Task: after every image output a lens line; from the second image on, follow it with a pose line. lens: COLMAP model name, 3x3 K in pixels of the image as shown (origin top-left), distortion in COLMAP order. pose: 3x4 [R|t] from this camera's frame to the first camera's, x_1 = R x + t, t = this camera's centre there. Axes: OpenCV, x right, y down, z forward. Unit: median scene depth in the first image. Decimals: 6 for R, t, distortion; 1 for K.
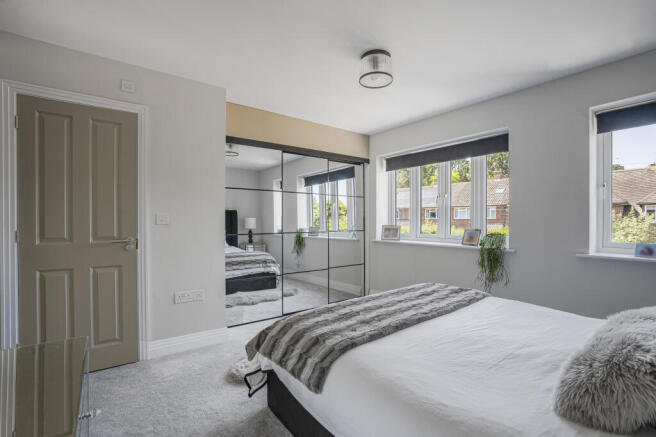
lens RADIAL K [[298.0, 0, 328.9], [0, 298.0, 221.9], [0, 0, 1]] dist [-0.026663, -0.000073]
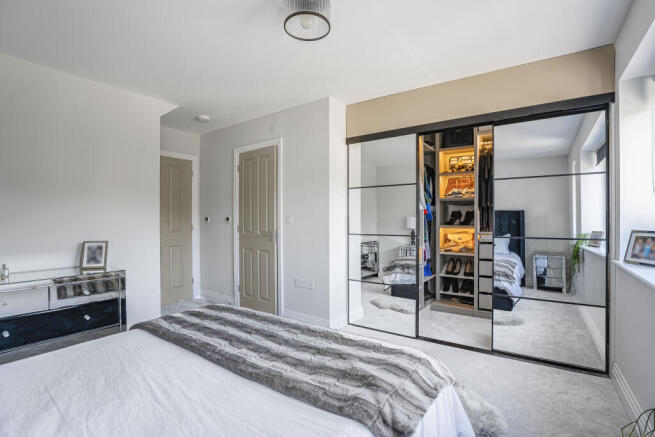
lens RADIAL K [[304.9, 0, 327.5], [0, 304.9, 218.5], [0, 0, 1]] dist [-0.051039, 0.000320]
pose [[0.309026, -0.004857, -0.951041, 0.874142], [0.000267, 0.999987, -0.005020, -0.005930], [0.951054, 0.001297, 0.309024, 0.824231]]
